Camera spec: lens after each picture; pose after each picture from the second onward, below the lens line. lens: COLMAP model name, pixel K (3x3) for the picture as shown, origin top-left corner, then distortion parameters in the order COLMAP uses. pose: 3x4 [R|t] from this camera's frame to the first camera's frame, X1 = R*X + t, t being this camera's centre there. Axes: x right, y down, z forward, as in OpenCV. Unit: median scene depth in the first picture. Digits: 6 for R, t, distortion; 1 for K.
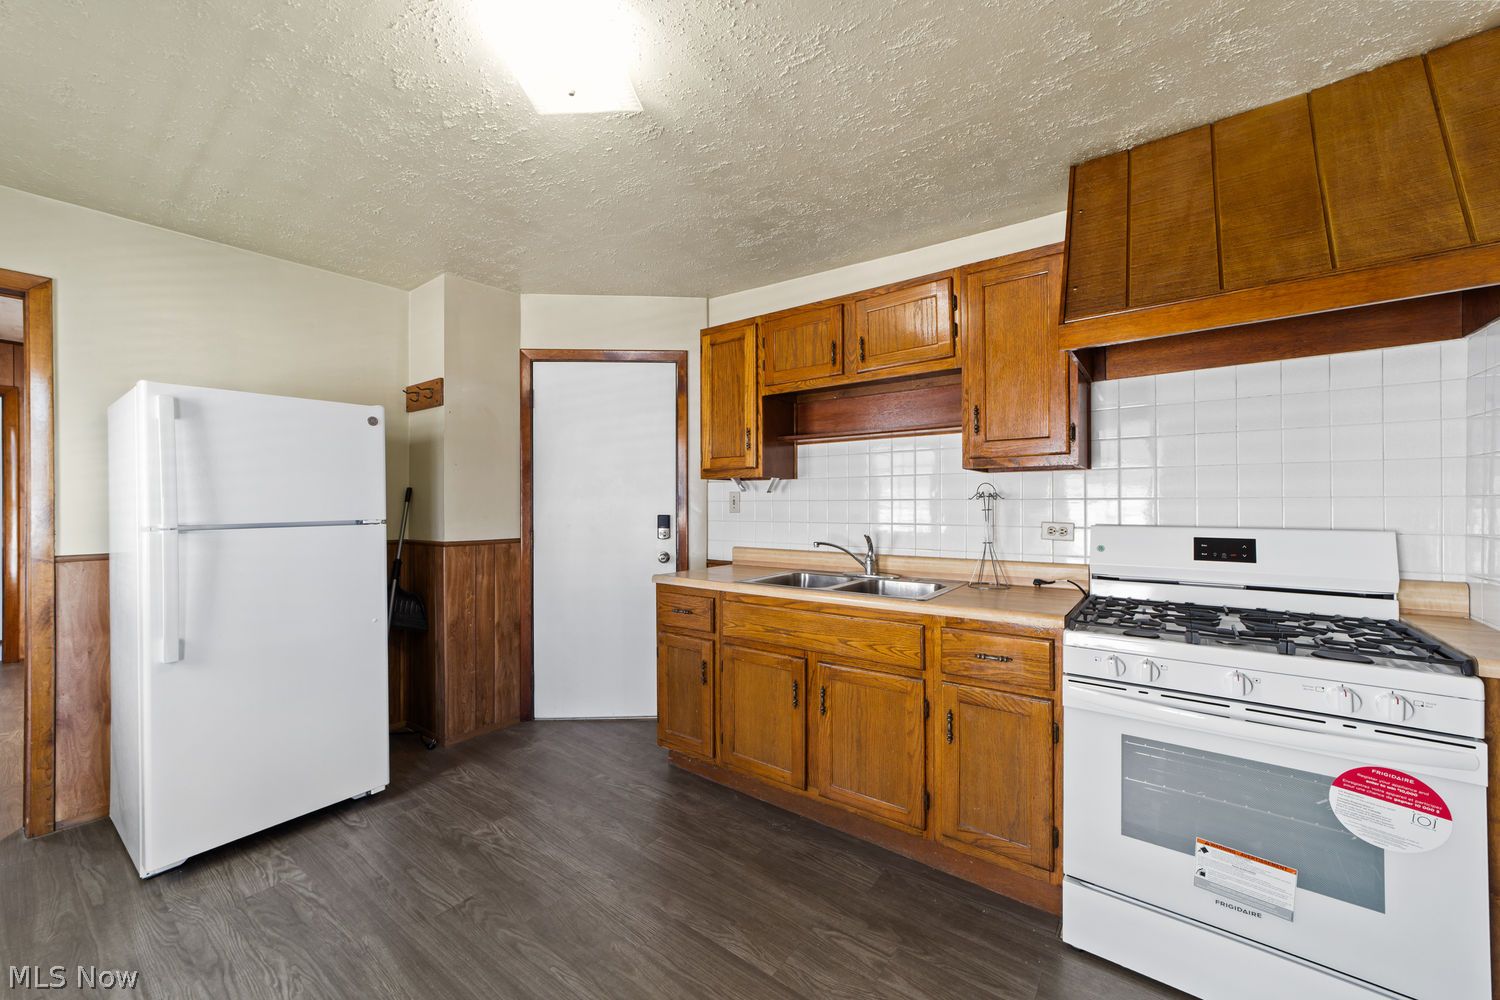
lens RADIAL K [[588.1, 0, 748.8], [0, 588.1, 502.7], [0, 0, 1]] dist [-0.019823, 0.009277]
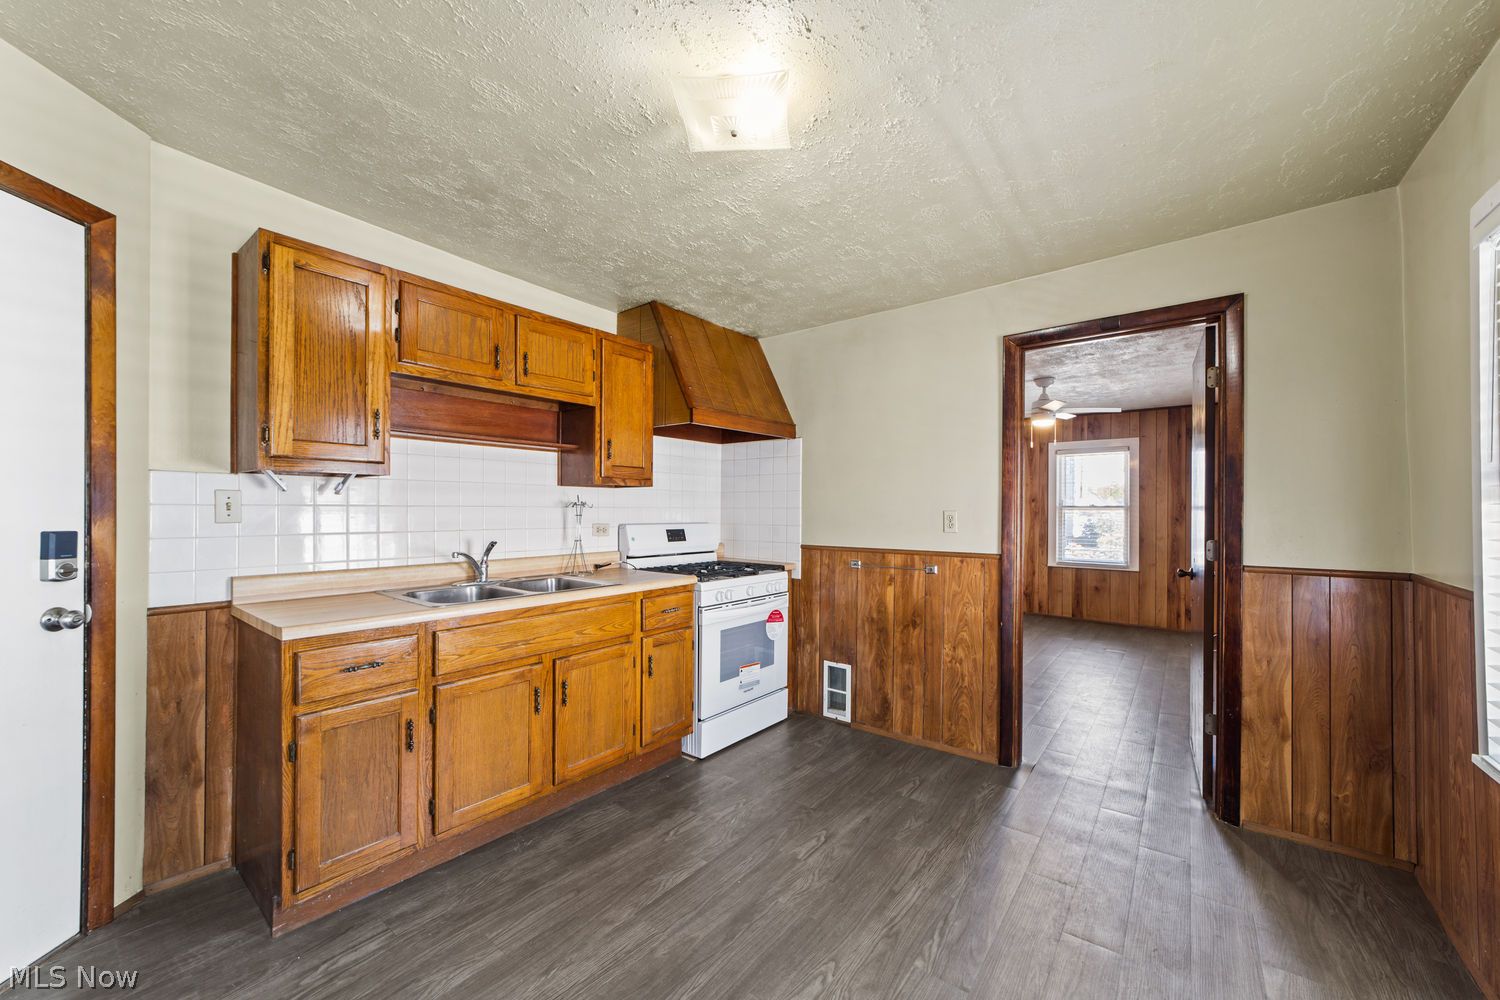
lens RADIAL K [[596.9, 0, 744.3], [0, 596.9, 509.3], [0, 0, 1]] dist [-0.003694, 0.000288]
pose [[-0.000965, 0.001902, 0.999998, -1.006571], [-0.008839, 0.999959, -0.001910, -0.002147], [-0.999960, -0.008840, -0.000948, 0.692961]]
